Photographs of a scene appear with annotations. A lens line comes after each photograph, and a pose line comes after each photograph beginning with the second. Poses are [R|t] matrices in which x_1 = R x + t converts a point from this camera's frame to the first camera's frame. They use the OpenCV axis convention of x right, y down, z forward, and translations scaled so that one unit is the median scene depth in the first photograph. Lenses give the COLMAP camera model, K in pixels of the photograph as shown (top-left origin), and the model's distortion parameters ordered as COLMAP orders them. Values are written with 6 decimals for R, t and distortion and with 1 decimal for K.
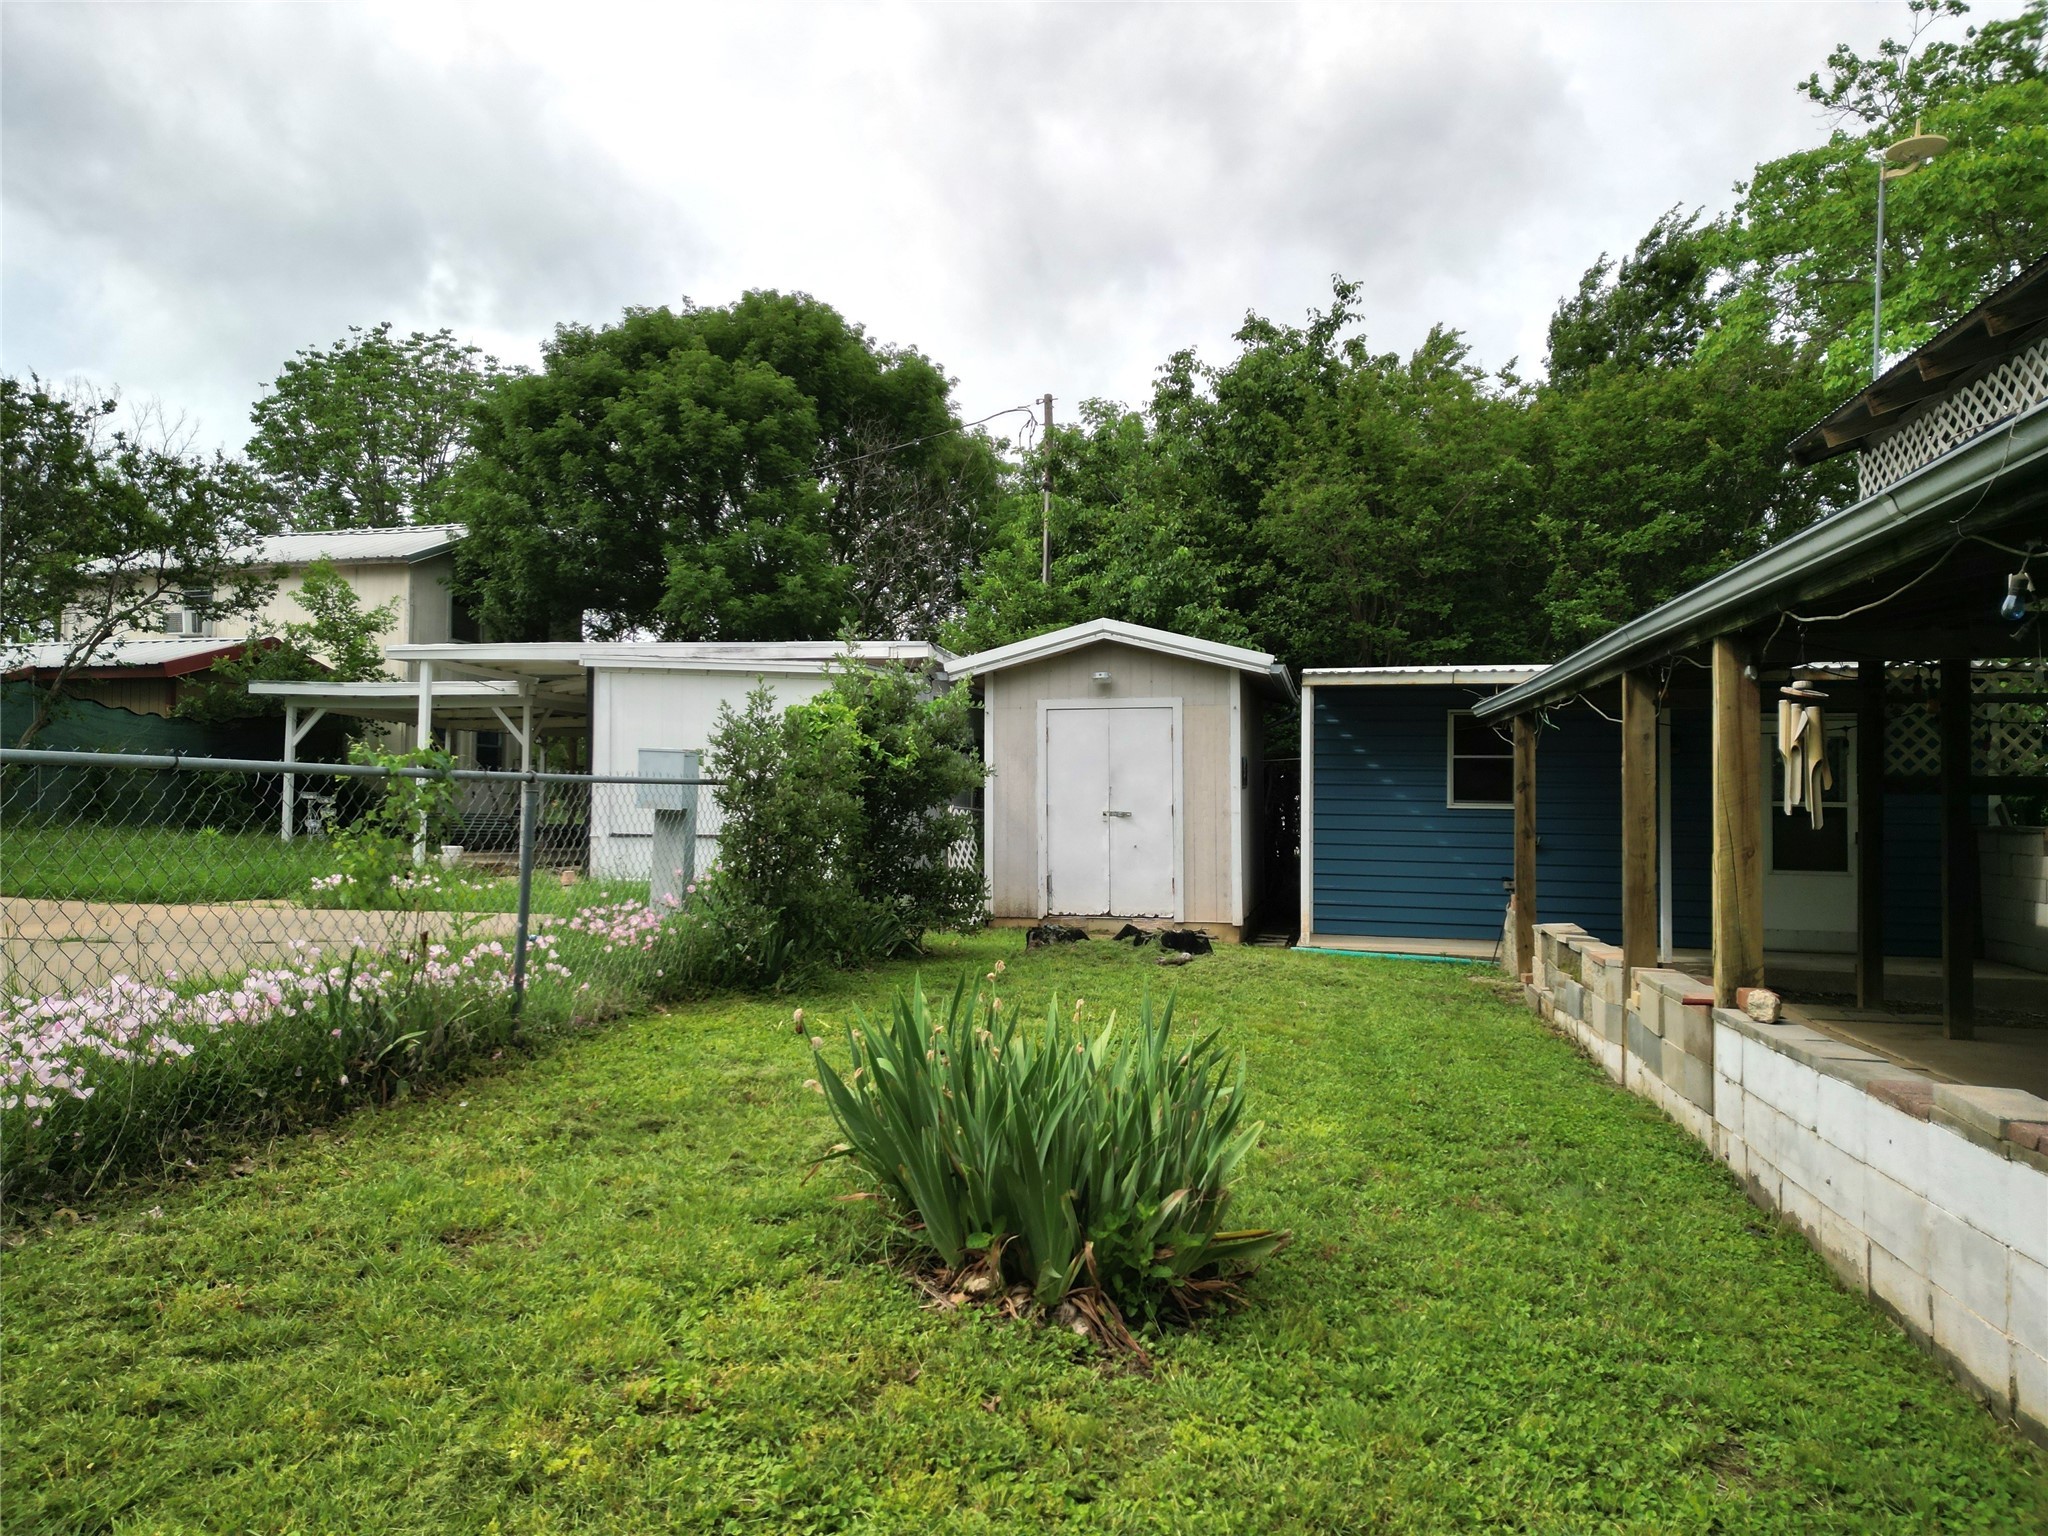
lens RADIAL K [[1444.6, 0, 1011.4], [0, 1444.6, 764.1], [0, 0, 1]] dist [0.129154, -0.161553]
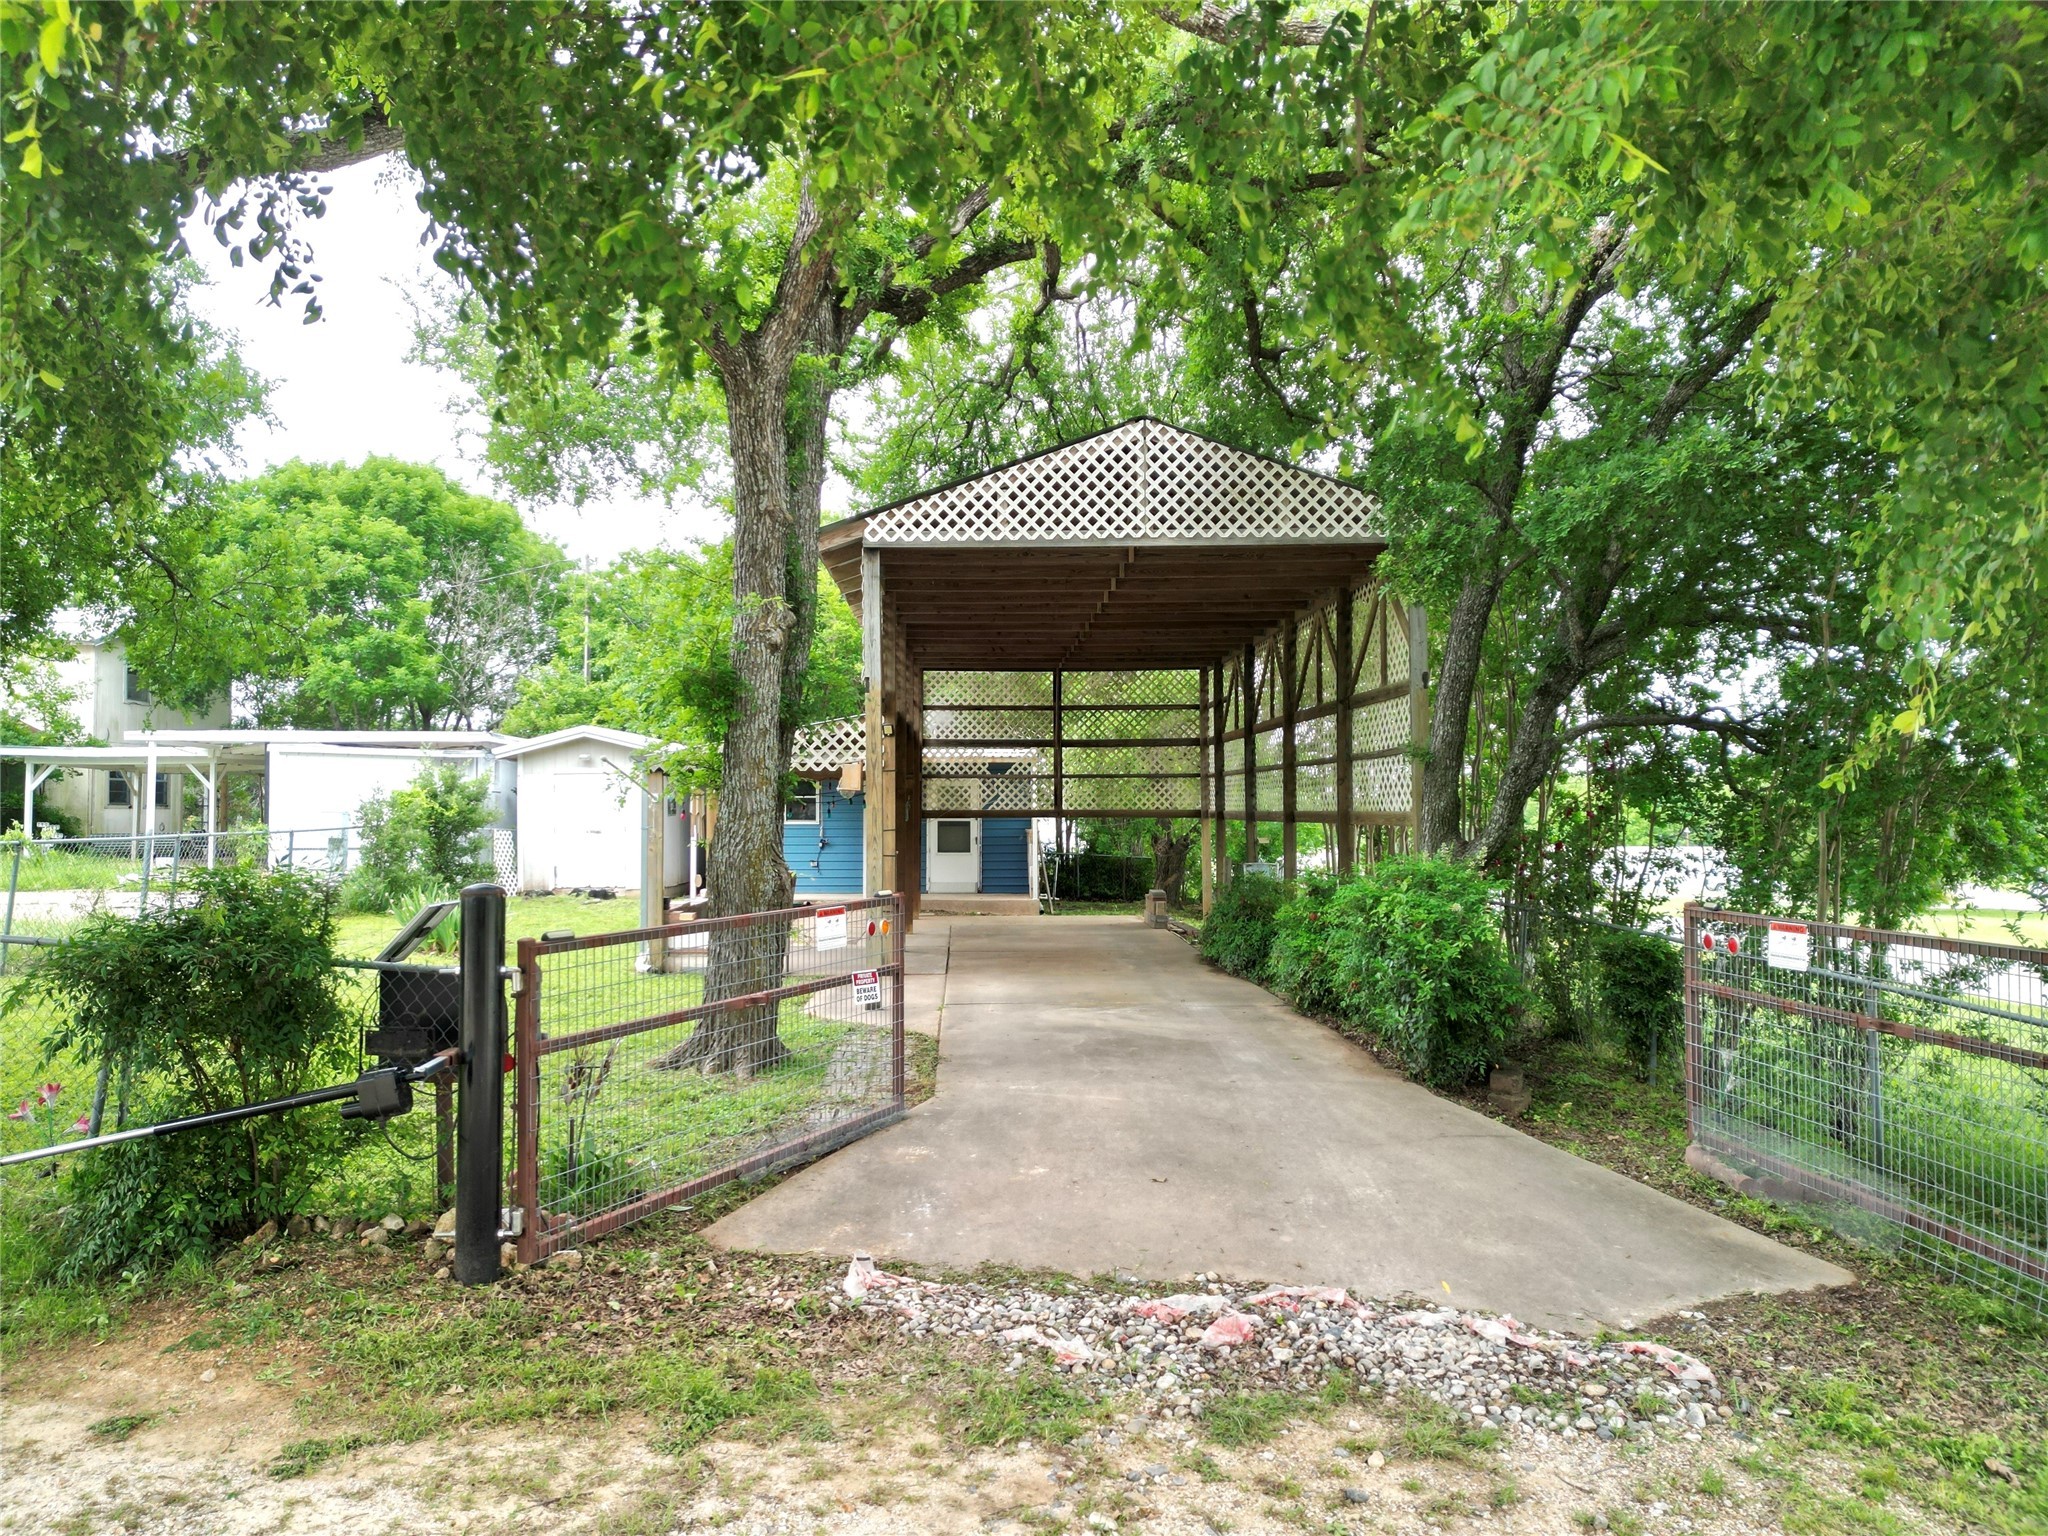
lens RADIAL K [[1444.6, 0, 1011.4], [0, 1444.6, 764.1], [0, 0, 1]] dist [0.129154, -0.161553]
pose [[0.973565, -0.005400, 0.228346, 0.132121], [0.005578, 0.999984, -0.000130, -0.038102], [-0.228341, 0.001401, 0.973580, -0.726676]]
